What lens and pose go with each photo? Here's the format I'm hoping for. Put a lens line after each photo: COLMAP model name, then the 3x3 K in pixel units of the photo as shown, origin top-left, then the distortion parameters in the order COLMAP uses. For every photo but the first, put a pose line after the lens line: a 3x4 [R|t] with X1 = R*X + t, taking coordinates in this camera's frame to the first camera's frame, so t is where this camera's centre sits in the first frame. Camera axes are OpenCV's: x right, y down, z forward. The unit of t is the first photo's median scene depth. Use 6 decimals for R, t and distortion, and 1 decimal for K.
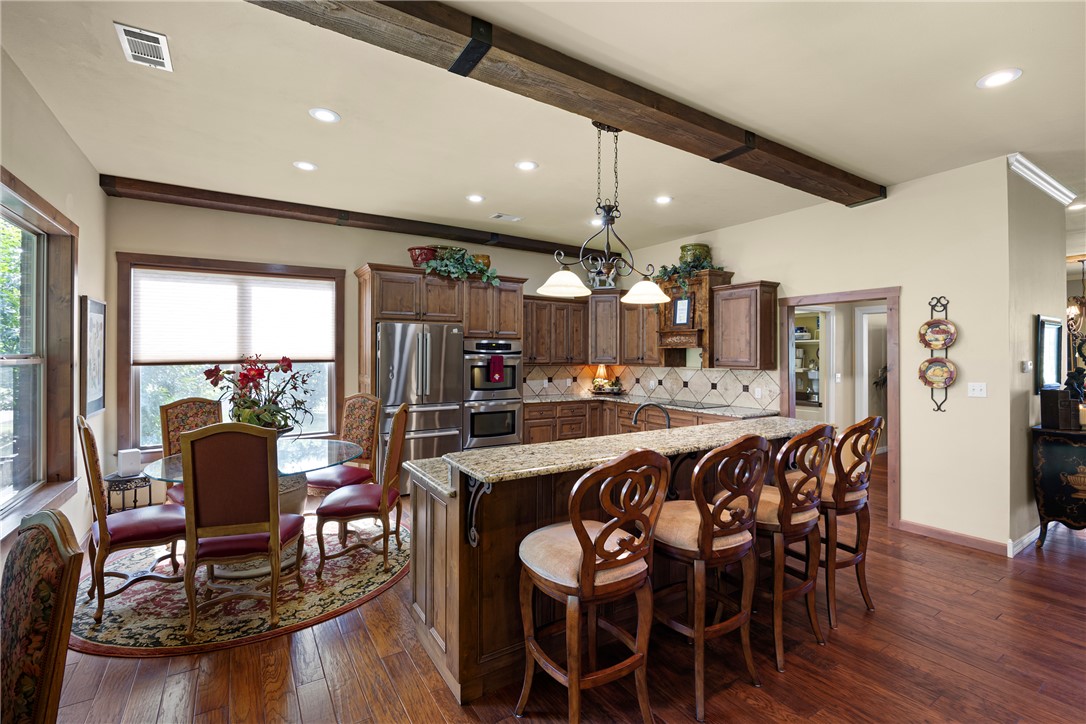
lens RADIAL K [[480.3, 0, 532.2], [0, 480.3, 357.8], [0, 0, 1]] dist [0.001413, -0.001121]
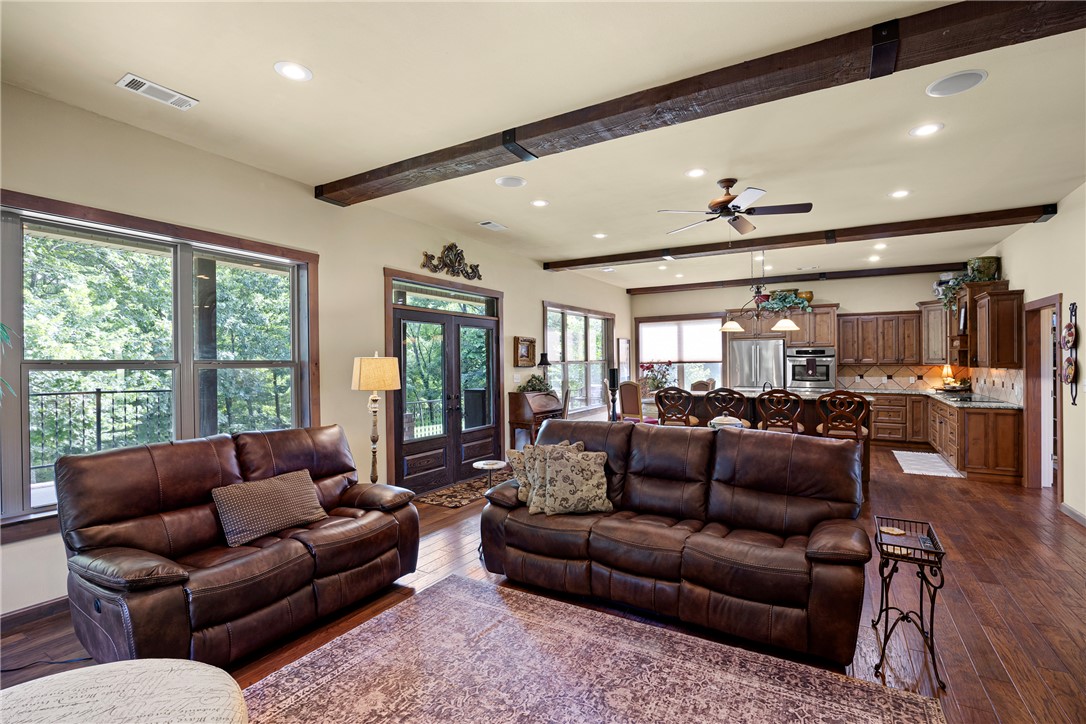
lens RADIAL K [[485.8, 0, 553.0], [0, 485.8, 359.9], [0, 0, 1]] dist [-0.011894, 0.000356]
pose [[0.475479, -0.002160, -0.879724, 0.941807], [0.004334, 0.999991, -0.000113, -0.002832], [0.879716, -0.003759, 0.475484, -0.464583]]
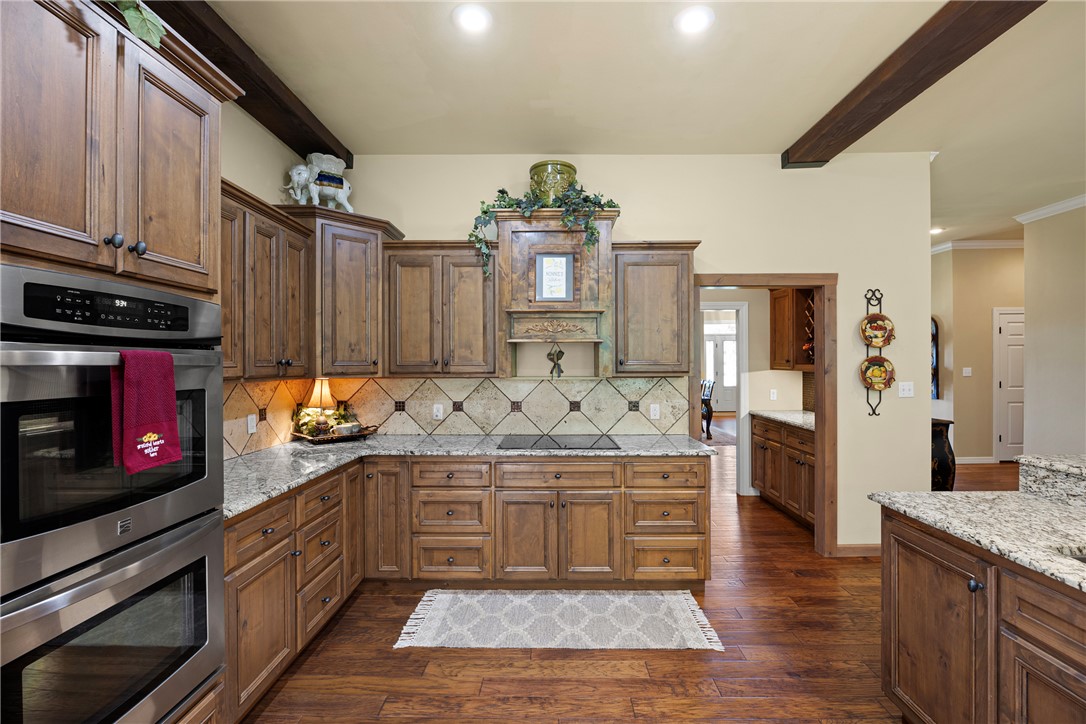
lens RADIAL K [[480.3, 0, 552.3], [0, 480.3, 364.4], [0, 0, 1]] dist [0.001413, -0.001121]
pose [[0.525953, -0.007938, 0.850476, -0.179712], [0.011770, 0.999929, 0.002055, 0.004093], [-0.850432, 0.008929, 0.526009, 0.766505]]
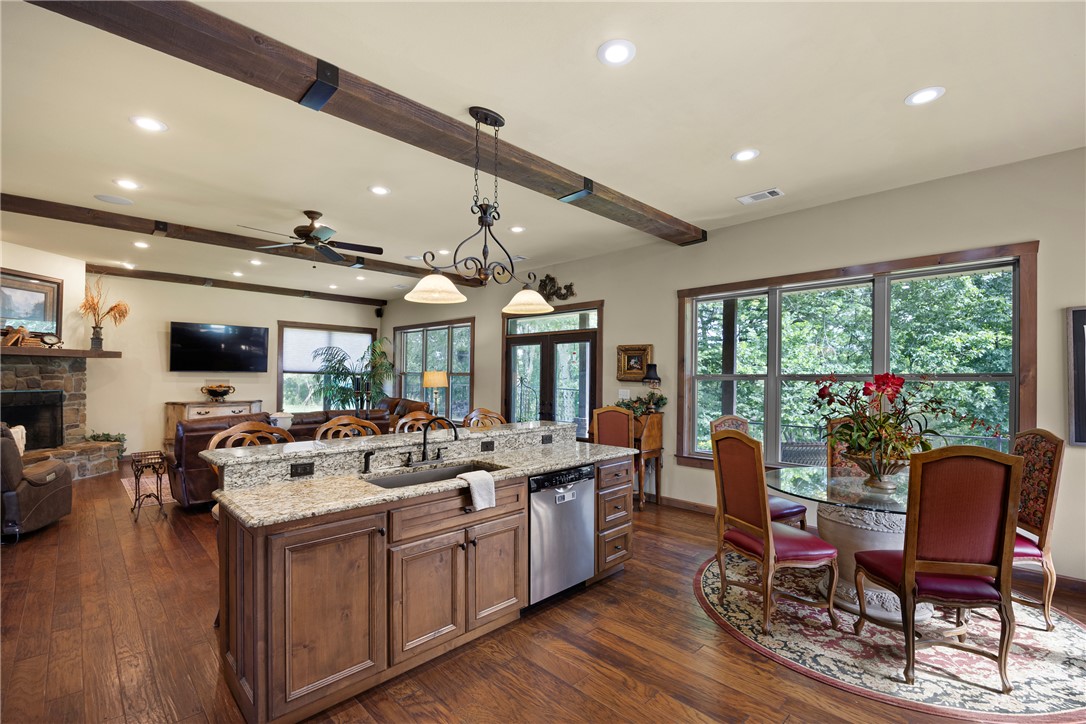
lens RADIAL K [[480.3, 0, 546.1], [0, 480.3, 373.3], [0, 0, 1]] dist [0.001413, -0.001121]
pose [[-0.973137, -0.007119, -0.230116, 0.154775], [-0.006222, 0.999970, -0.004626, 0.003513], [0.230142, -0.003070, -0.973152, 1.144282]]
